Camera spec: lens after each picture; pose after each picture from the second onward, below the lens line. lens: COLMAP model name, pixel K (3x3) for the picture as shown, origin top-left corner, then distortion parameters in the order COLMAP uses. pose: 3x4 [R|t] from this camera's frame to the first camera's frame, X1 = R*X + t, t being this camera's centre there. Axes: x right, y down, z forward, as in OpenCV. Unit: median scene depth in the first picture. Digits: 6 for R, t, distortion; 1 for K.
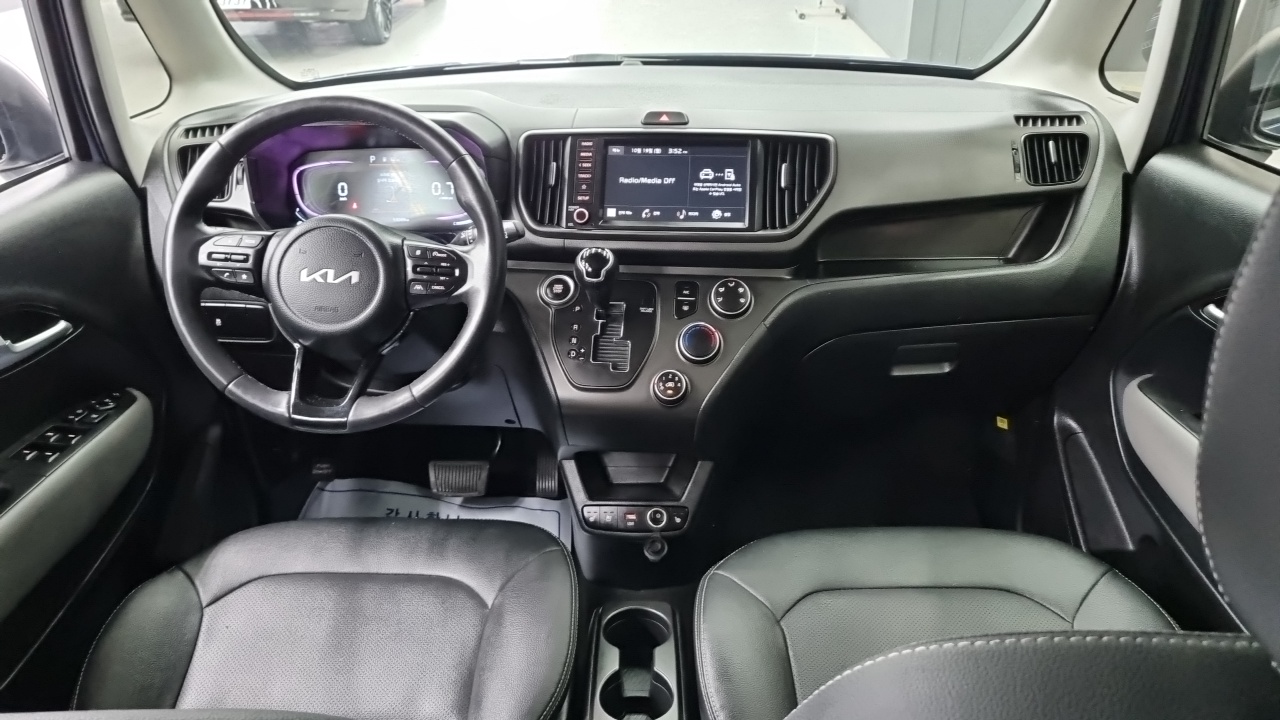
lens RADIAL K [[985.1, 0, 616.1], [0, 985.1, 349.8], [0, 0, 1]] dist [0.021694, -0.000388]
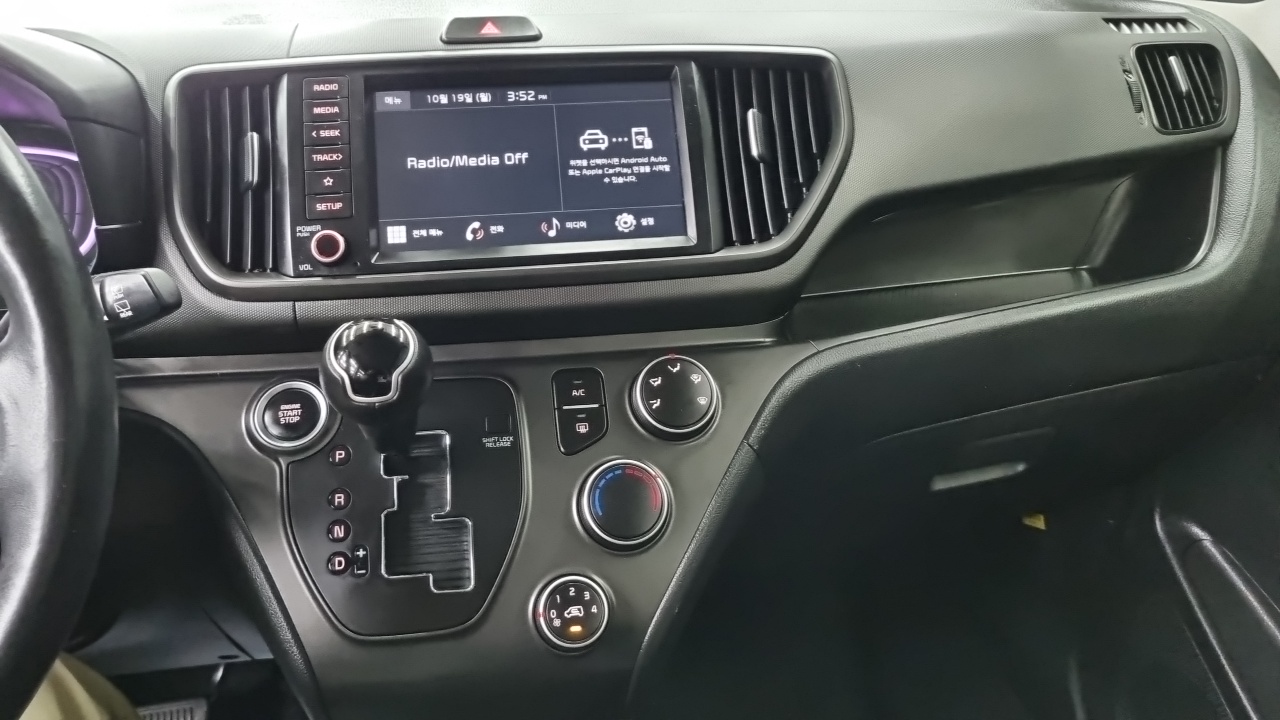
lens RADIAL K [[985.1, 0, 616.1], [0, 985.1, 349.8], [0, 0, 1]] dist [0.021694, -0.000388]
pose [[0.969463, -0.096620, 0.225401, -0.014424], [0.103680, 0.994416, -0.019666, -0.067716], [-0.222242, 0.042435, 0.974068, 0.542078]]
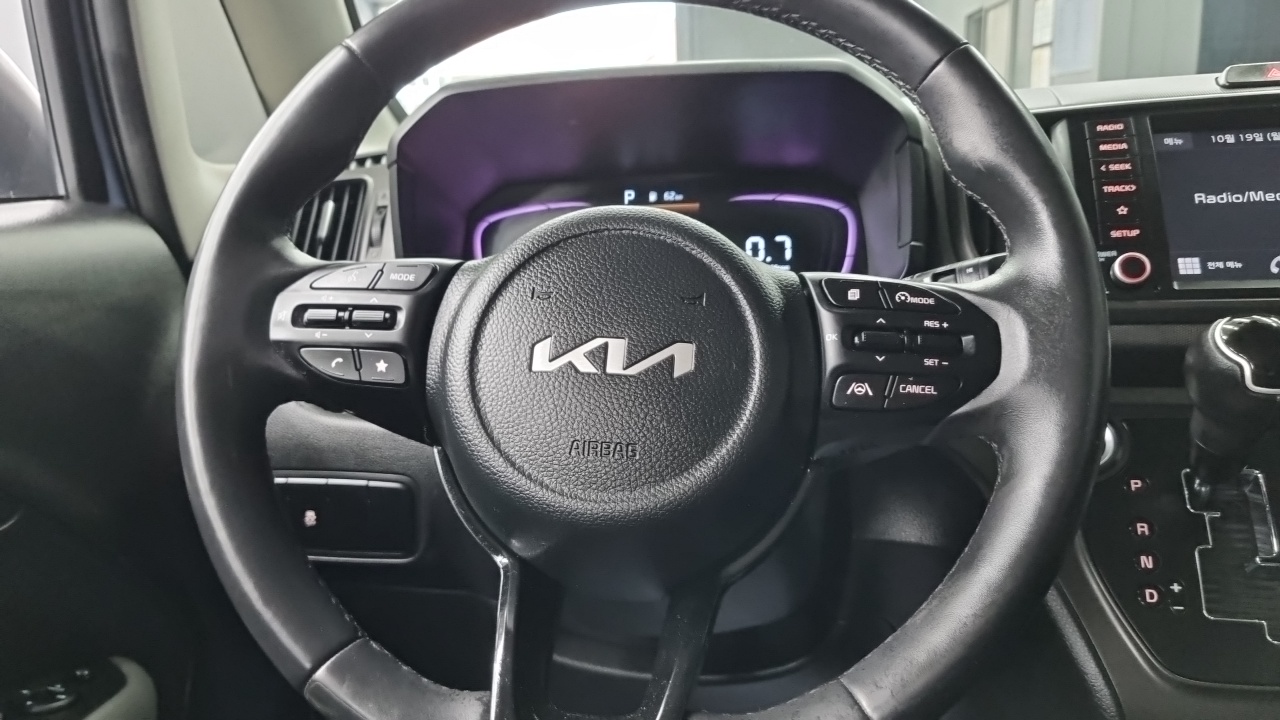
lens RADIAL K [[985.1, 0, 616.1], [0, 985.1, 349.8], [0, 0, 1]] dist [0.021694, -0.000388]
pose [[0.995019, -0.010686, -0.099116, -0.217898], [-0.013829, 0.969830, -0.243389, 0.008447], [0.098726, 0.243547, 0.964851, 0.562053]]
